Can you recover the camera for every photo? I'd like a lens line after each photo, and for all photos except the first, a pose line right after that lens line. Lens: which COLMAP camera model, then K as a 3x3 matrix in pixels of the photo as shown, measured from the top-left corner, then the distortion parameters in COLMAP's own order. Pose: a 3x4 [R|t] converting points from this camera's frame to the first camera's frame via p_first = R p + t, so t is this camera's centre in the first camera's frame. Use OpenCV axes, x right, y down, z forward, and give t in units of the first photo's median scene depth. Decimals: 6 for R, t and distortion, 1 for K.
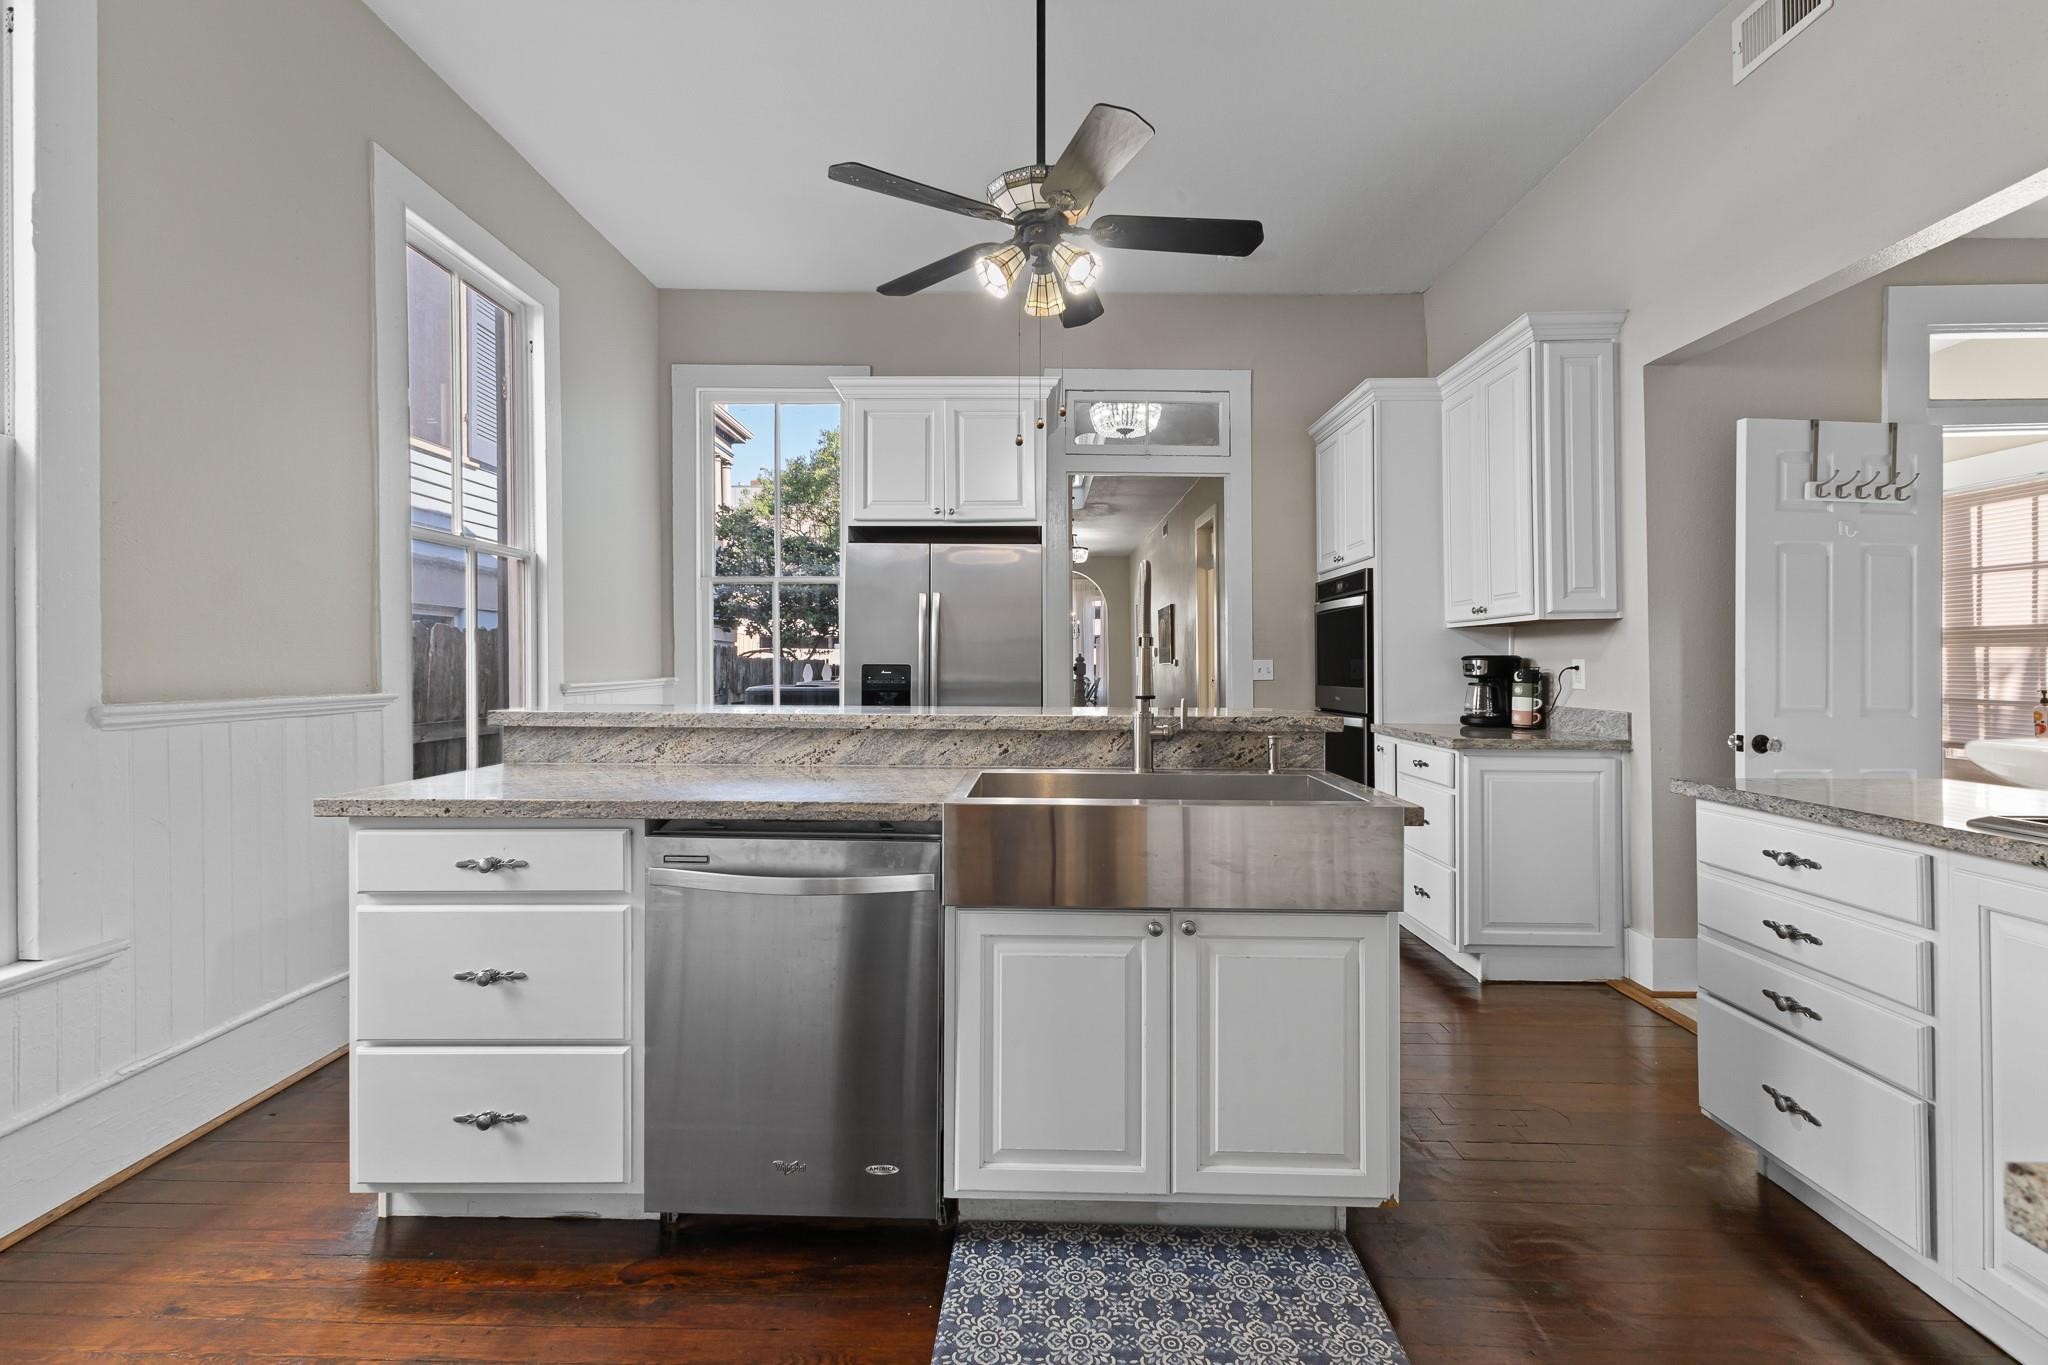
lens RADIAL K [[883.3, 0, 1020.0], [0, 883.3, 669.4], [0, 0, 1]] dist [0.010037, 0.000007]
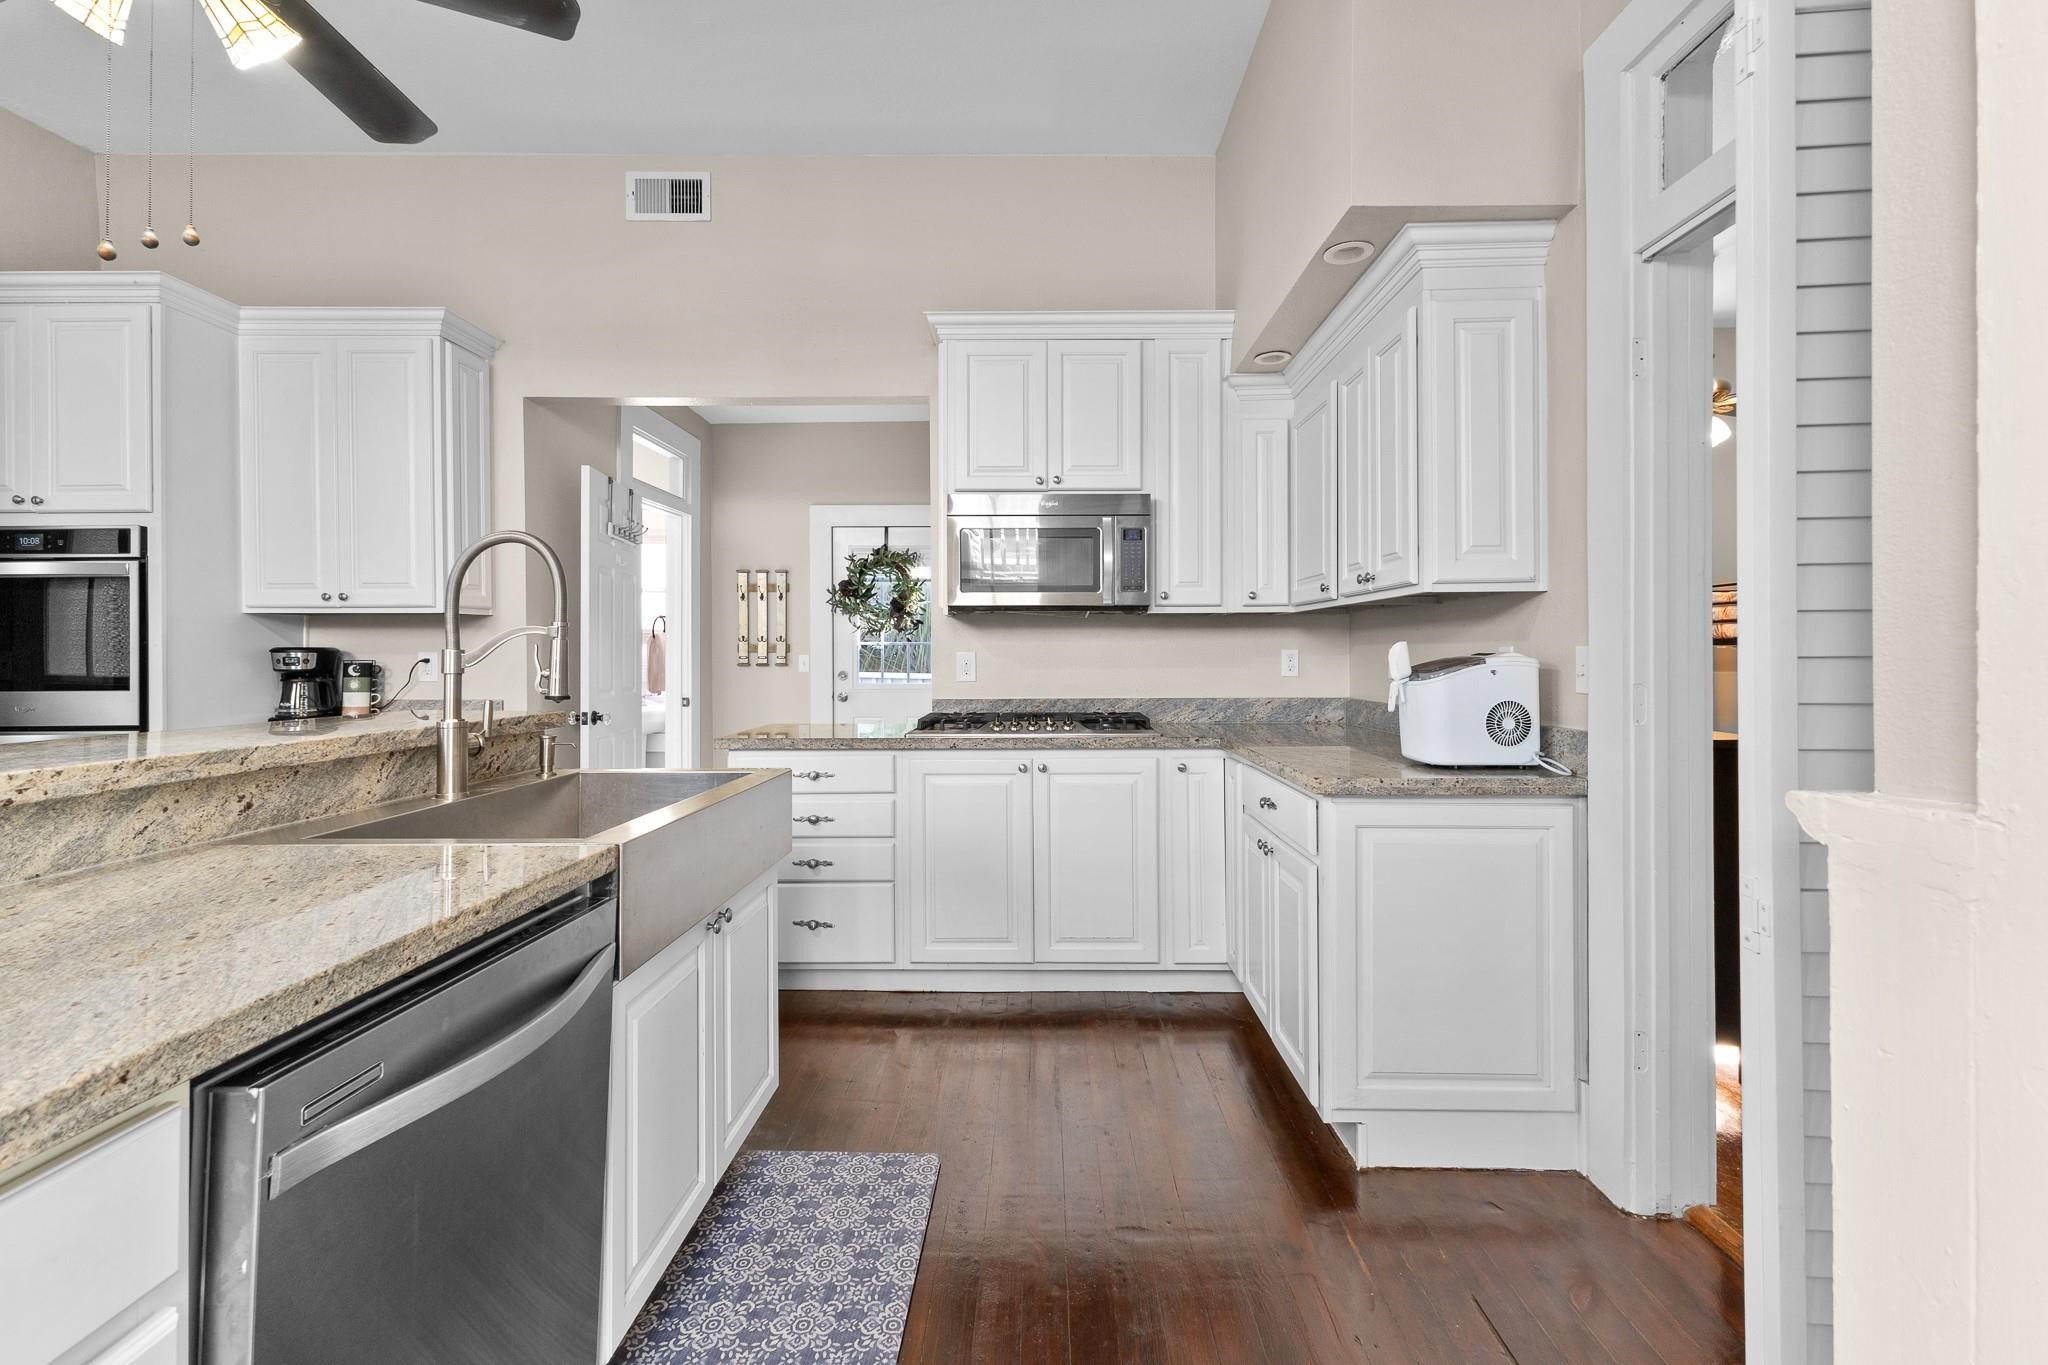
lens RADIAL K [[900.3, 0, 1021.0], [0, 900.3, 659.5], [0, 0, 1]] dist [0.015208, -0.006575]
pose [[-0.004034, -0.004524, 0.999982, -0.625441], [0.006598, 0.999968, 0.004551, -0.005103], [-0.999970, 0.006616, -0.004004, 0.484427]]
